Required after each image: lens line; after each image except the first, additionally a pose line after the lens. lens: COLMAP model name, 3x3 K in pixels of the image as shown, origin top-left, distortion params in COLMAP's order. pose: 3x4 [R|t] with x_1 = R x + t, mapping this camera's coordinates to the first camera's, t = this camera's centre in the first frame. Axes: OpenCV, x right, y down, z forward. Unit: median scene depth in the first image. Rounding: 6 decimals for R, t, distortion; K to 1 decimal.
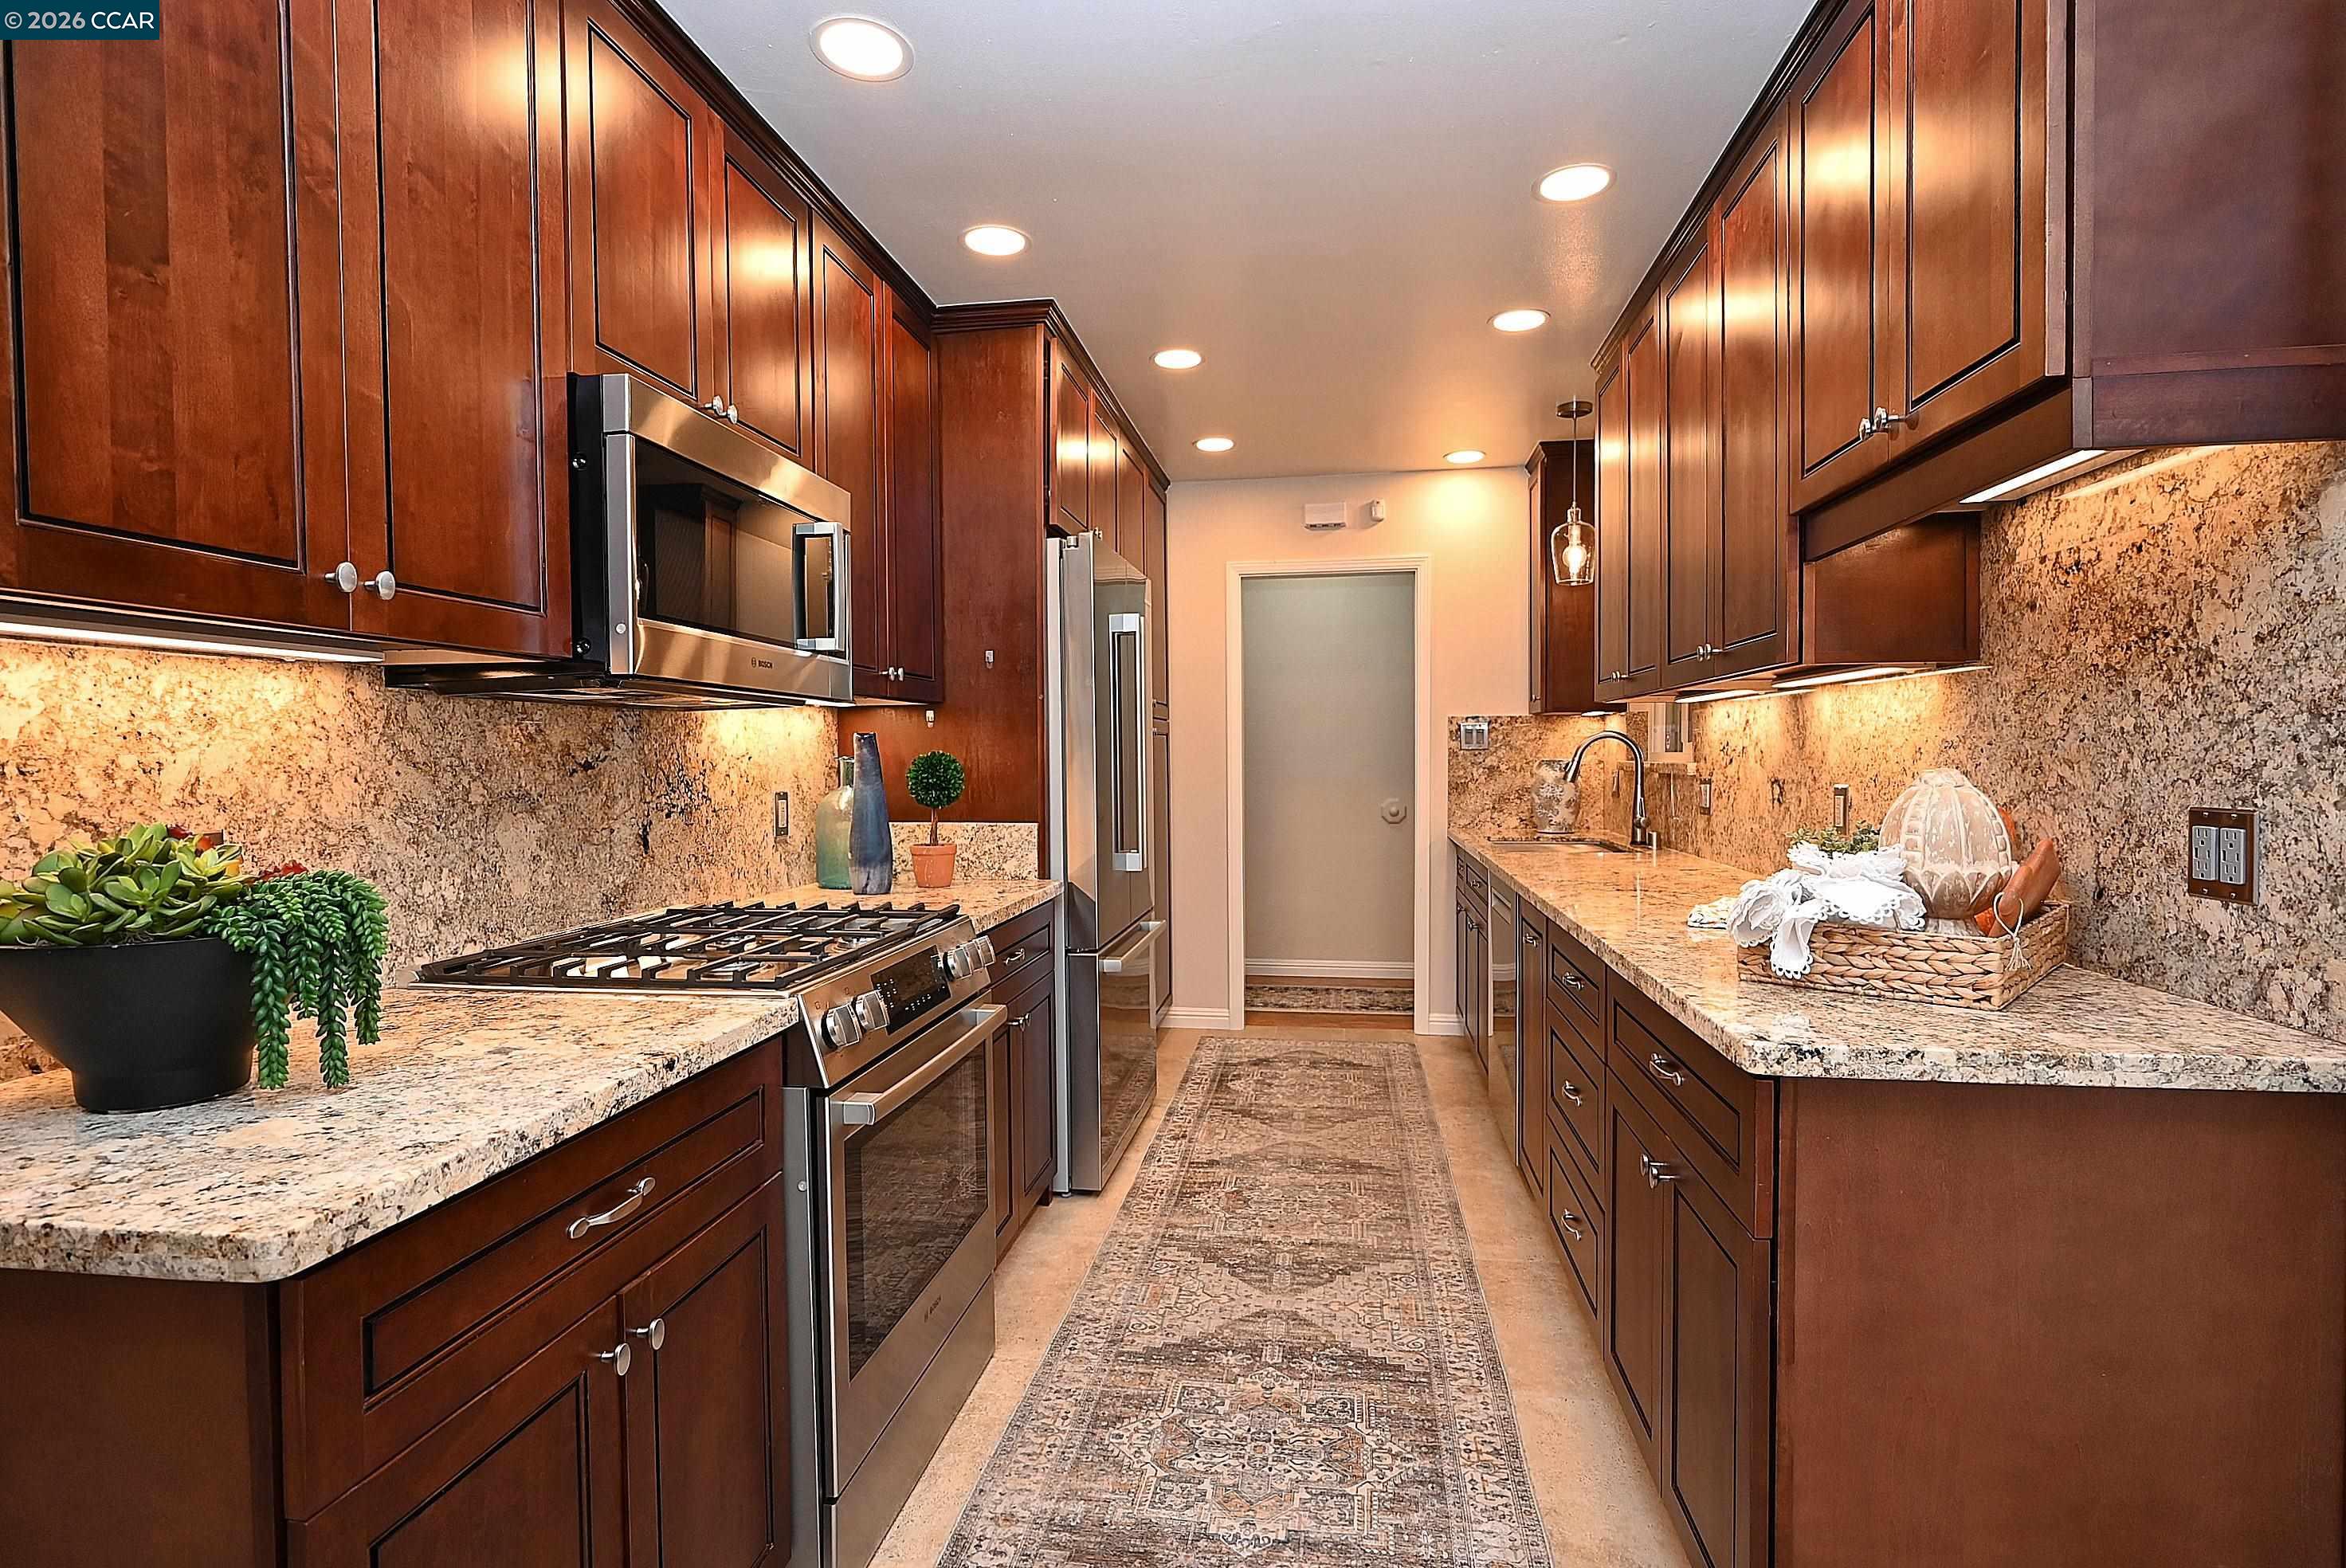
lens RADIAL K [[1171.7, 0, 1173.0], [0, 1171.7, 784.0], [0, 0, 1]] dist [-0.002543, 0.000509]
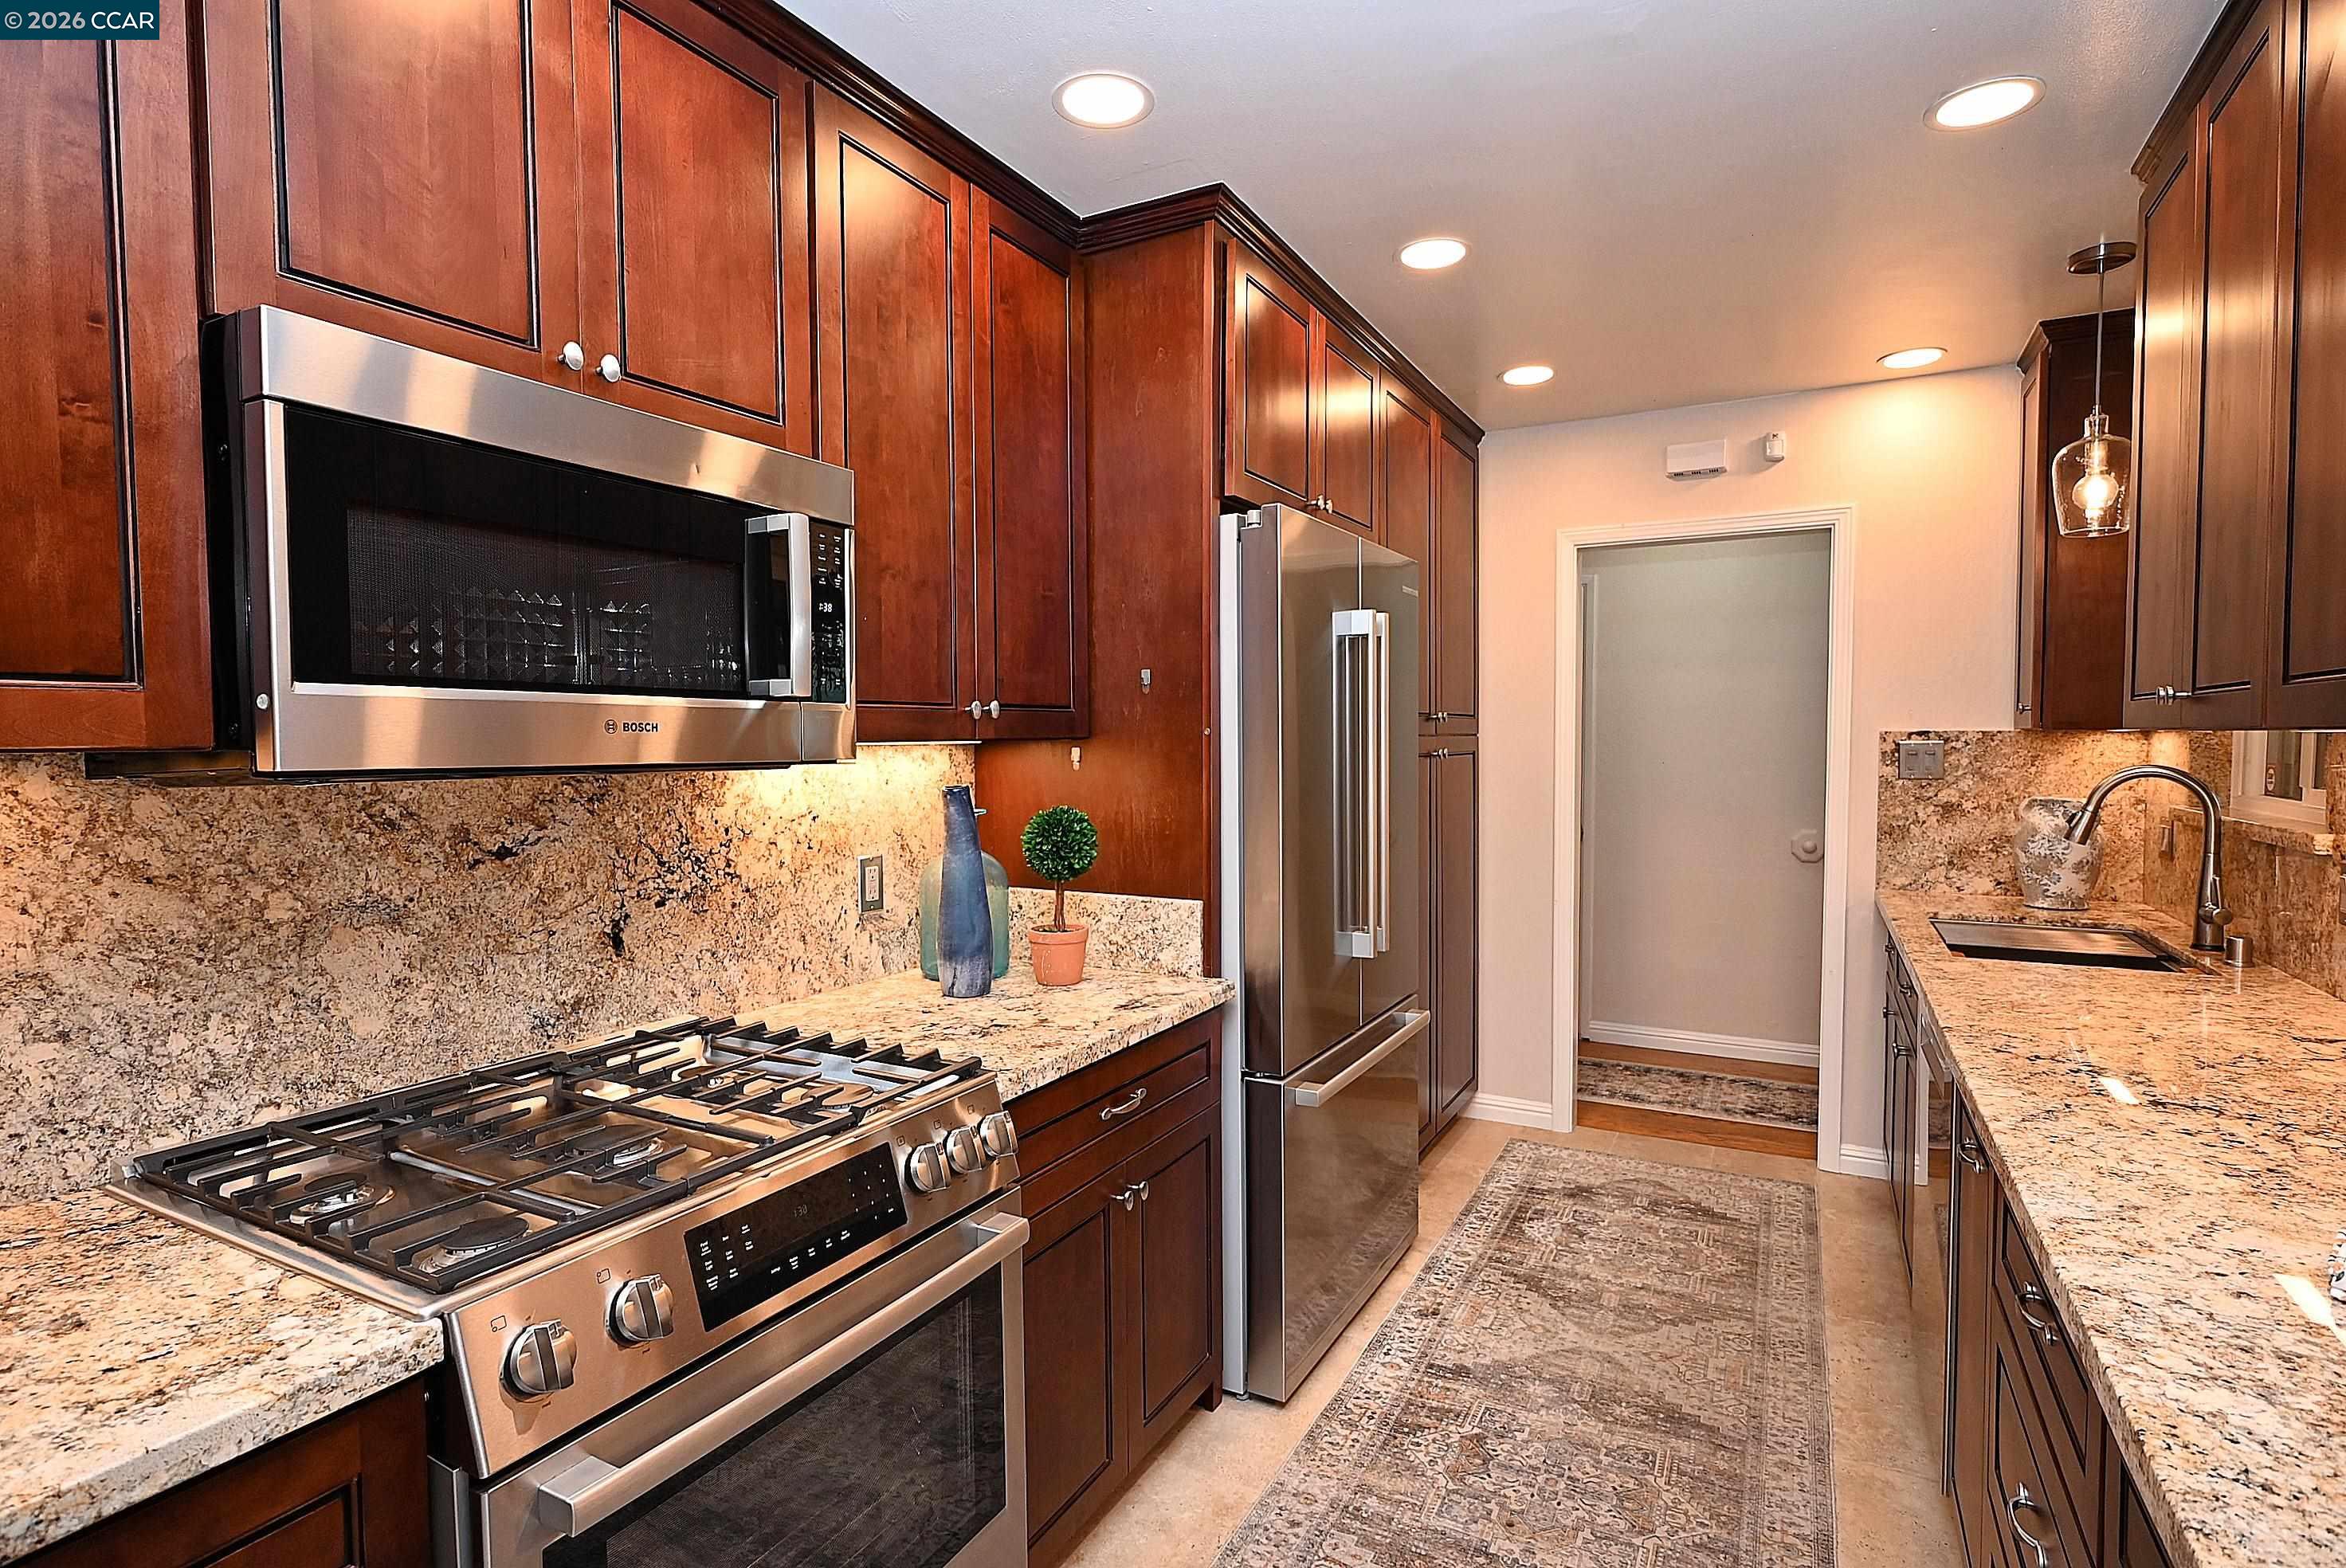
lens RADIAL K [[1171.7, 0, 1173.0], [0, 1171.7, 784.0], [0, 0, 1]] dist [-0.002543, 0.000509]
pose [[0.939680, 0.016885, -0.341637, 0.155654], [-0.010584, 0.999738, 0.020299, -0.072829], [0.341890, -0.015459, 0.939613, 0.388021]]
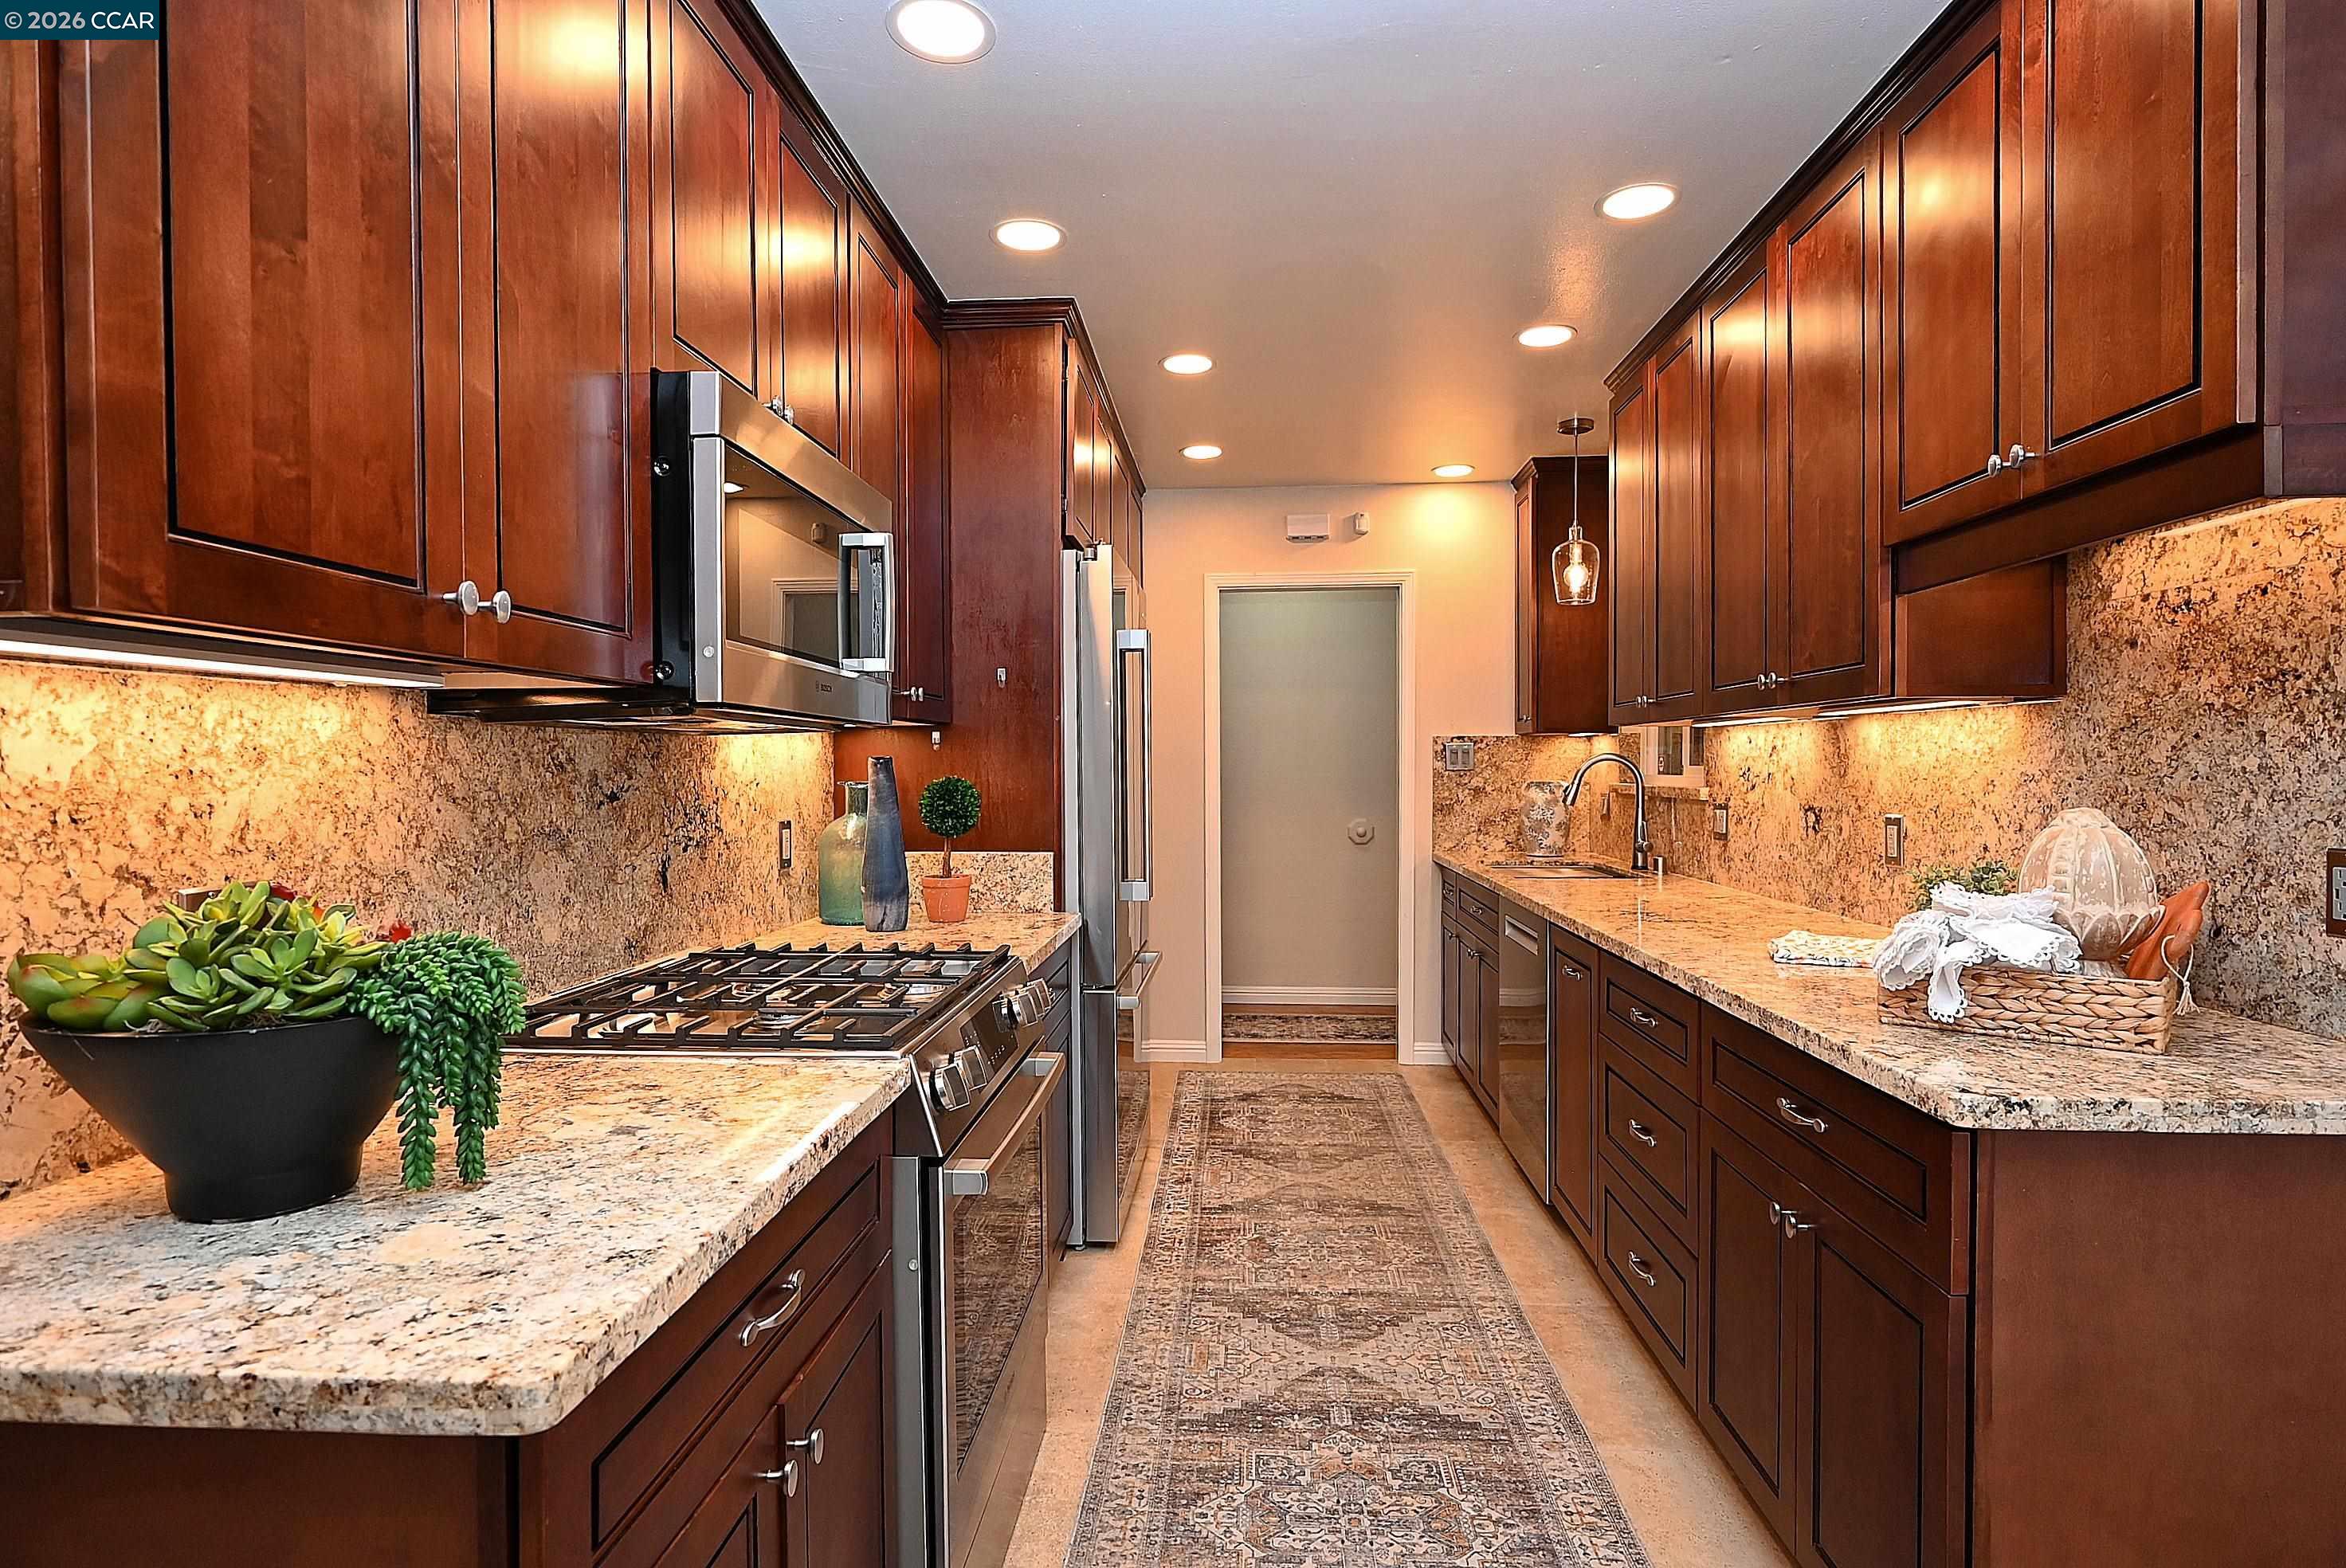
lens RADIAL K [[1218.1, 0, 1173.0], [0, 1218.1, 784.0], [0, 0, 1]] dist [-0.004205, 0.000609]
pose [[0.996469, 0.002266, 0.083925, -0.133196], [-0.001405, 0.999946, -0.010314, -0.014755], [-0.083944, 0.010160, 0.996419, 0.023723]]
